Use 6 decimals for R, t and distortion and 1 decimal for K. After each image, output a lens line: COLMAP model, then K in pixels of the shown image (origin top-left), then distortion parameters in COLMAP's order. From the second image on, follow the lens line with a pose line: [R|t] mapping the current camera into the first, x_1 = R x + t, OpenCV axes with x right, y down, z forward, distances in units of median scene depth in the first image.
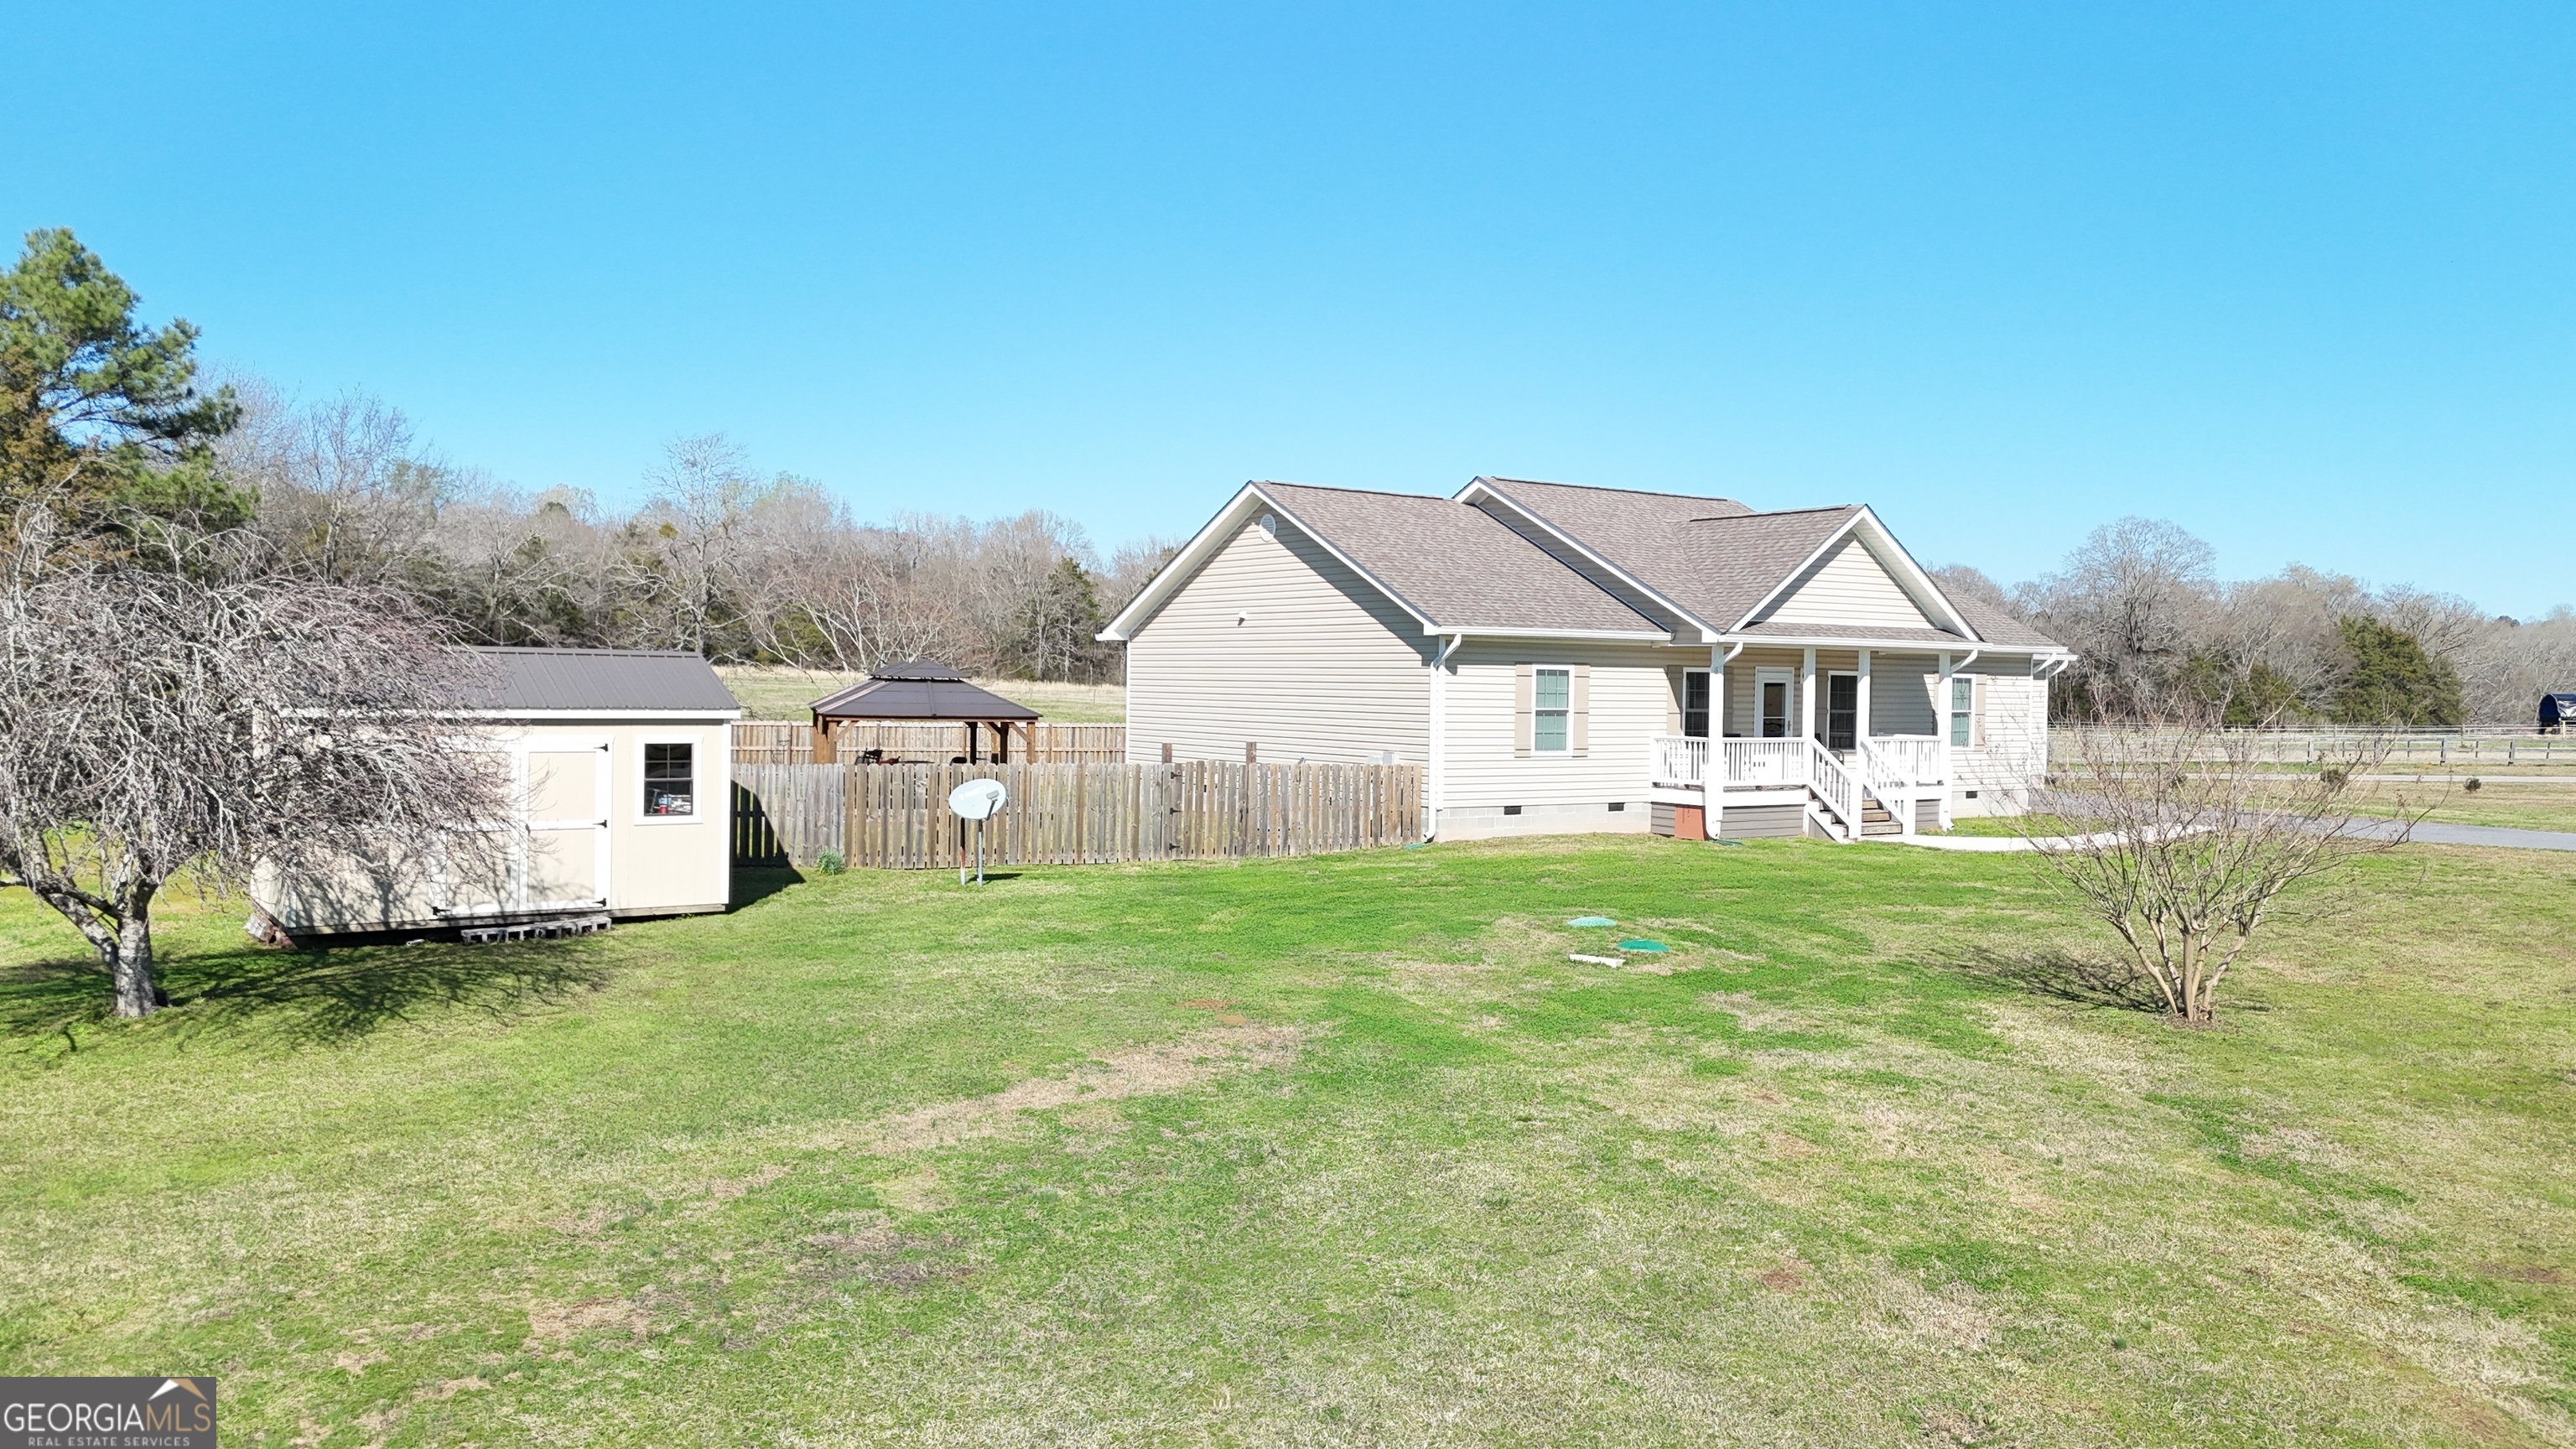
lens RADIAL K [[1902.6, 0, 1289.5], [0, 1902.6, 712.9], [0, 0, 1]] dist [0.065179, -0.058517]
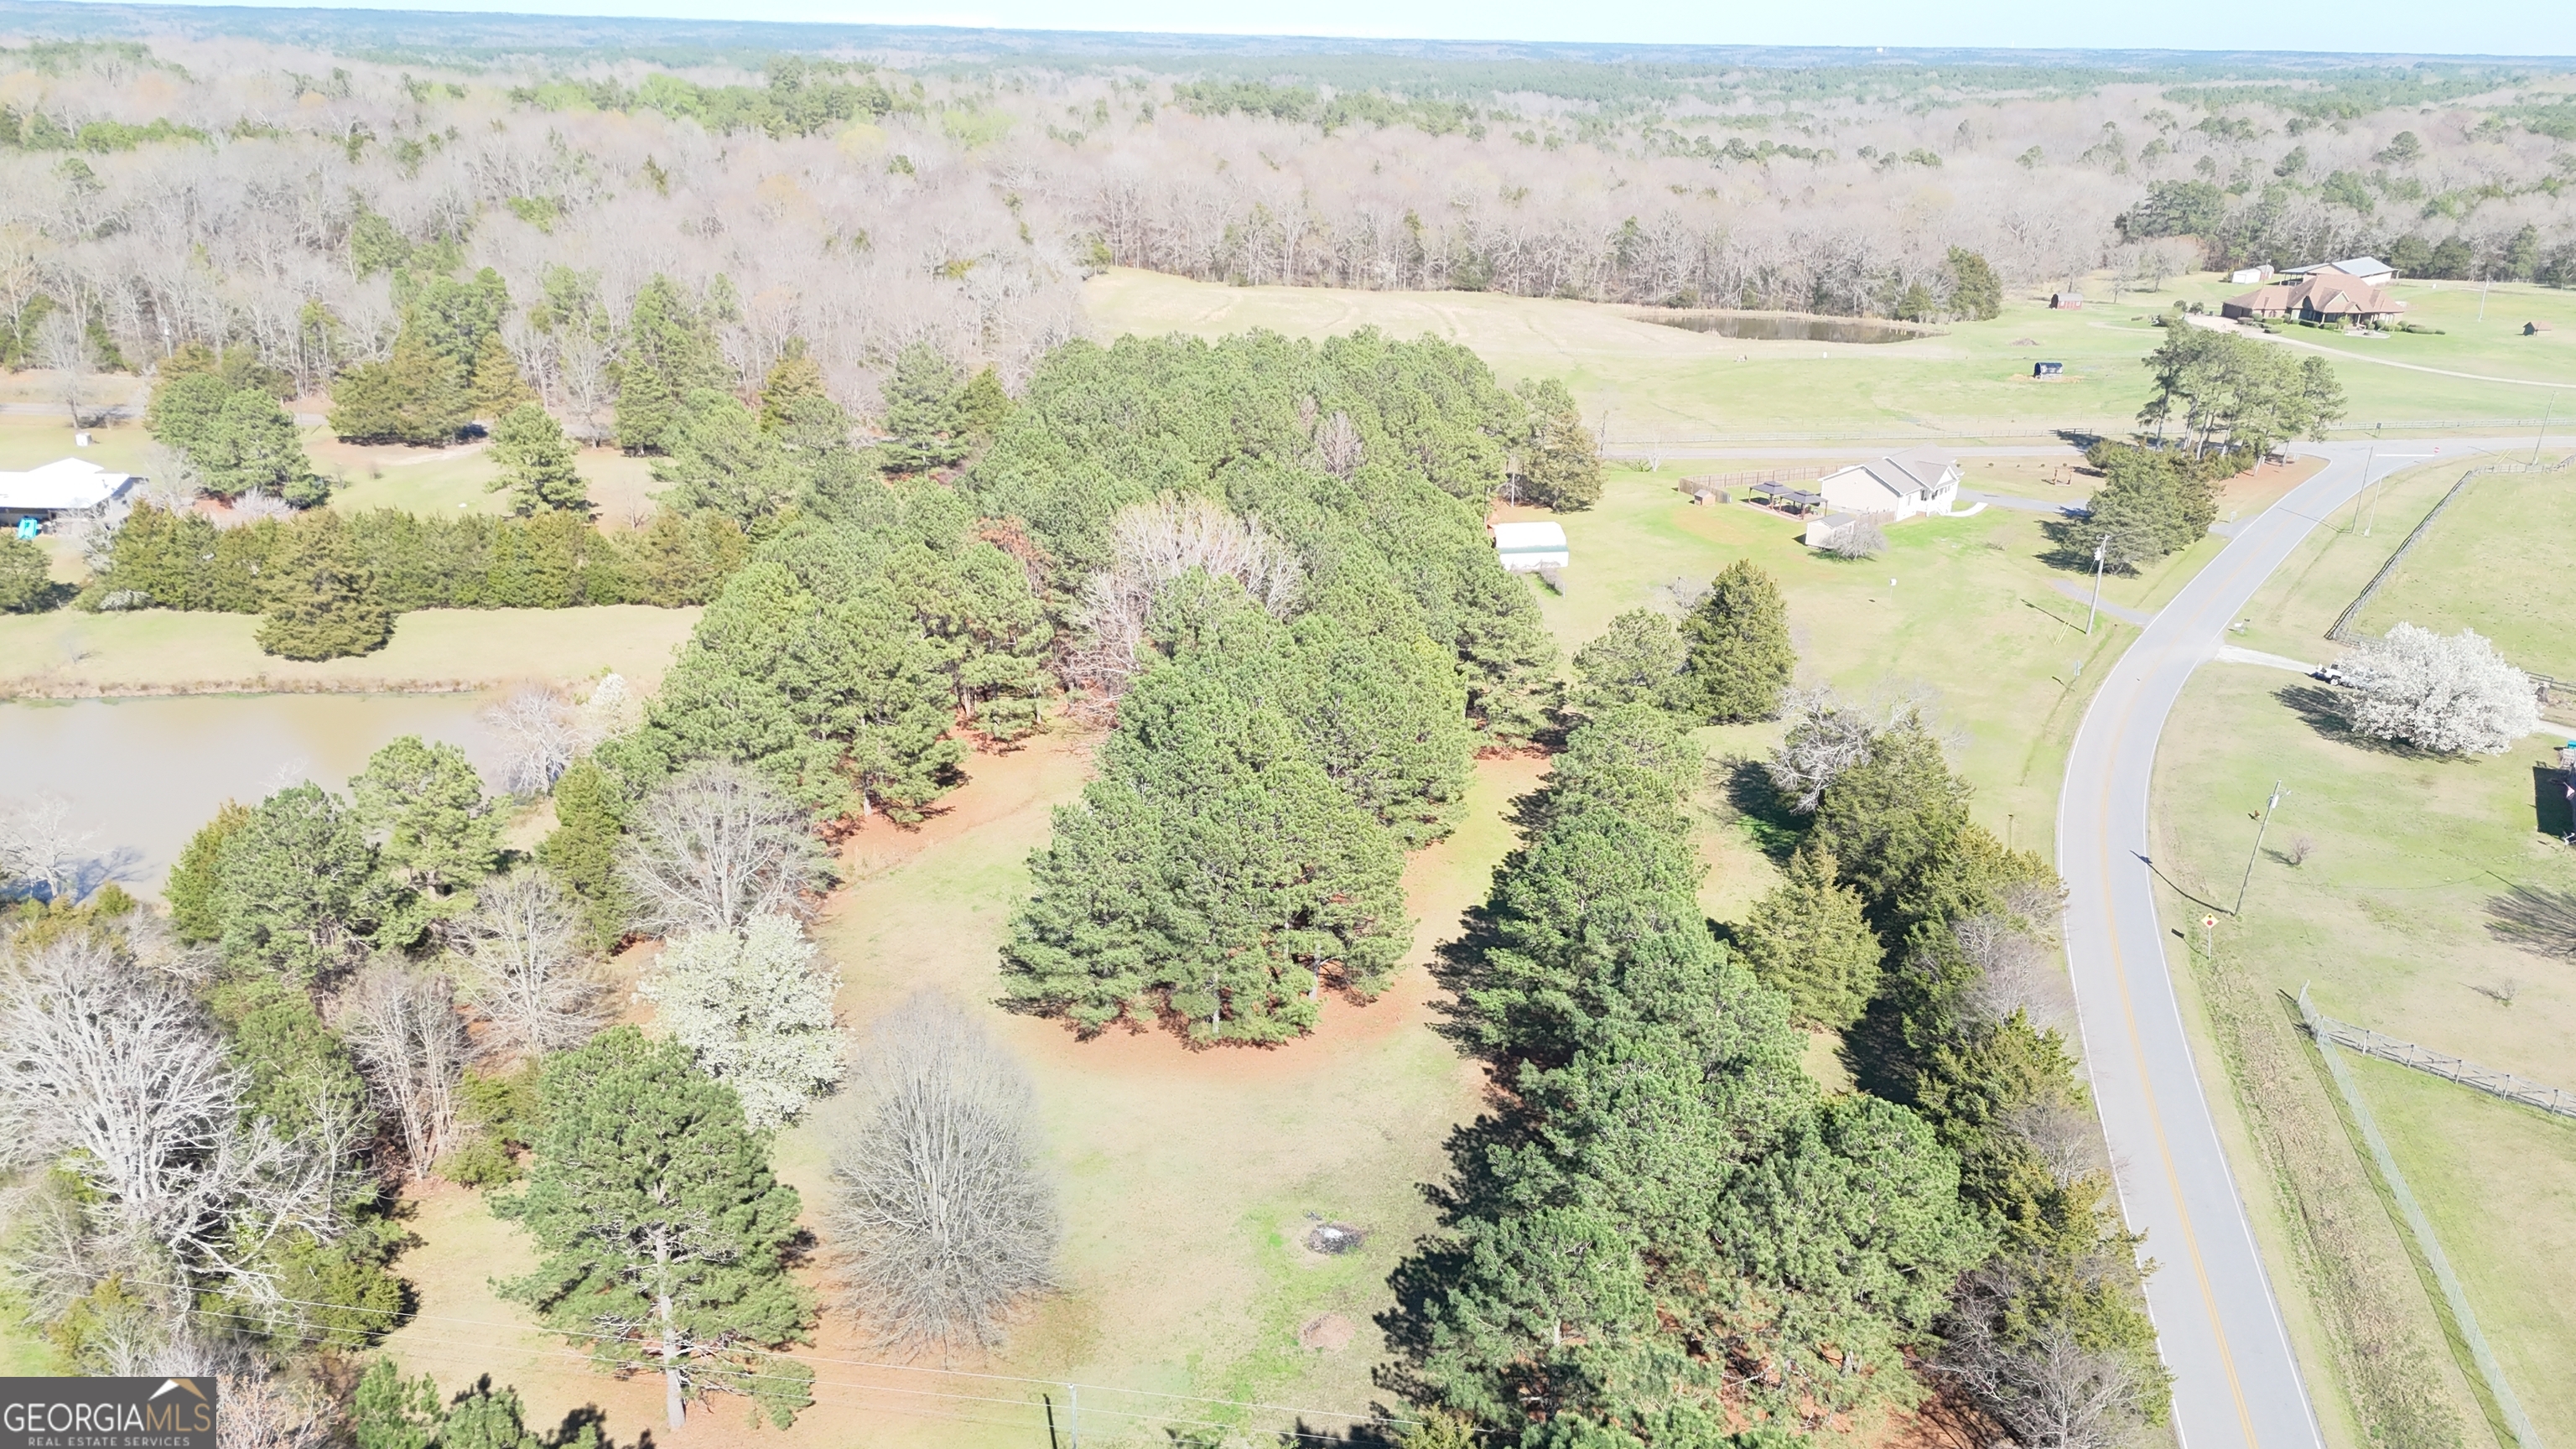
lens RADIAL K [[1902.6, 0, 1278.6], [0, 1902.6, 725.5], [0, 0, 1]] dist [0.065179, -0.058517]
pose [[0.976650, -0.070686, 0.202873, -3.471416], [0.000037, 0.944377, 0.328865, -1.475106], [-0.214835, -0.321179, 0.922329, -5.069570]]
